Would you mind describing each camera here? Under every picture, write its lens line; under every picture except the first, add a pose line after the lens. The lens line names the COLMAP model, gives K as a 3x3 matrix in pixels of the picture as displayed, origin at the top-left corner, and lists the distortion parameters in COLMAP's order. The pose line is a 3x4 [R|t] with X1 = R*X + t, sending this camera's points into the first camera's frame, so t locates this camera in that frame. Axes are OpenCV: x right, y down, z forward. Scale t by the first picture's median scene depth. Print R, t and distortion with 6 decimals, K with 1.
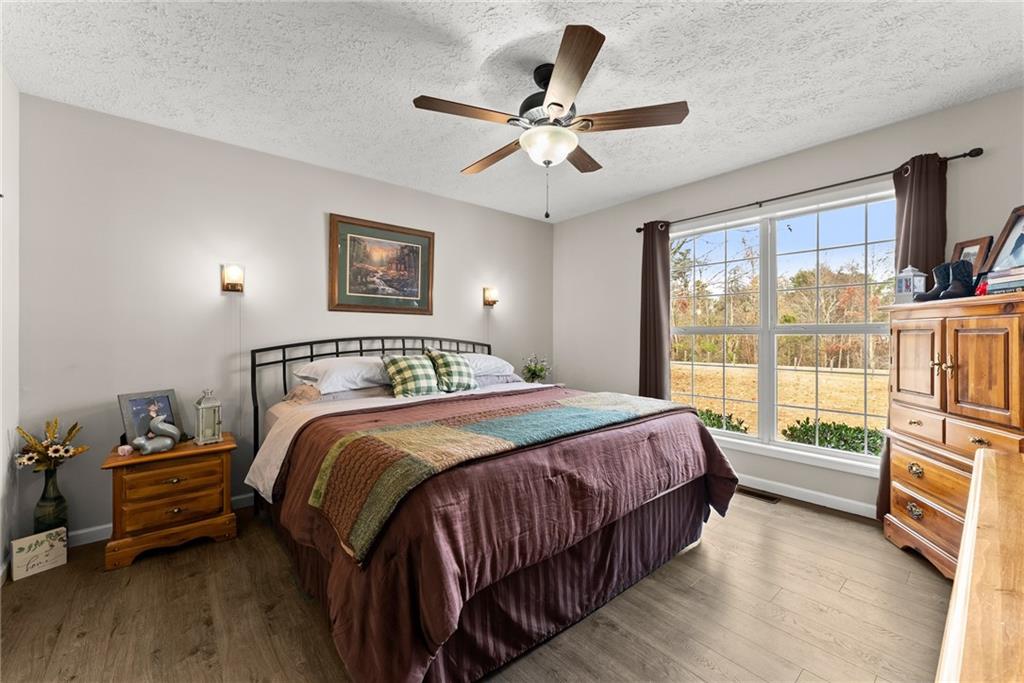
lens RADIAL K [[413.7, 0, 510.5], [0, 413.7, 333.6], [0, 0, 1]] dist [0.001211, -0.000256]
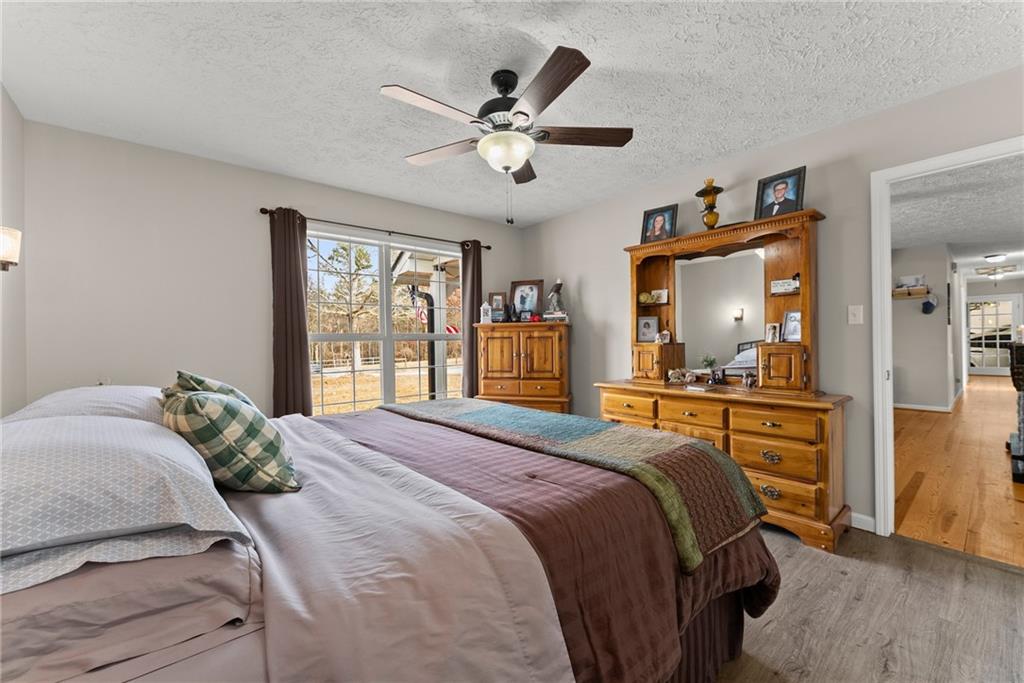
lens RADIAL K [[413.7, 0, 511.8], [0, 413.7, 343.1], [0, 0, 1]] dist [0.001211, -0.000256]
pose [[0.019928, 0.005252, 0.999788, -0.824088], [0.006923, 0.999962, -0.005391, 0.025053], [-0.999777, 0.007029, 0.019890, 0.860571]]
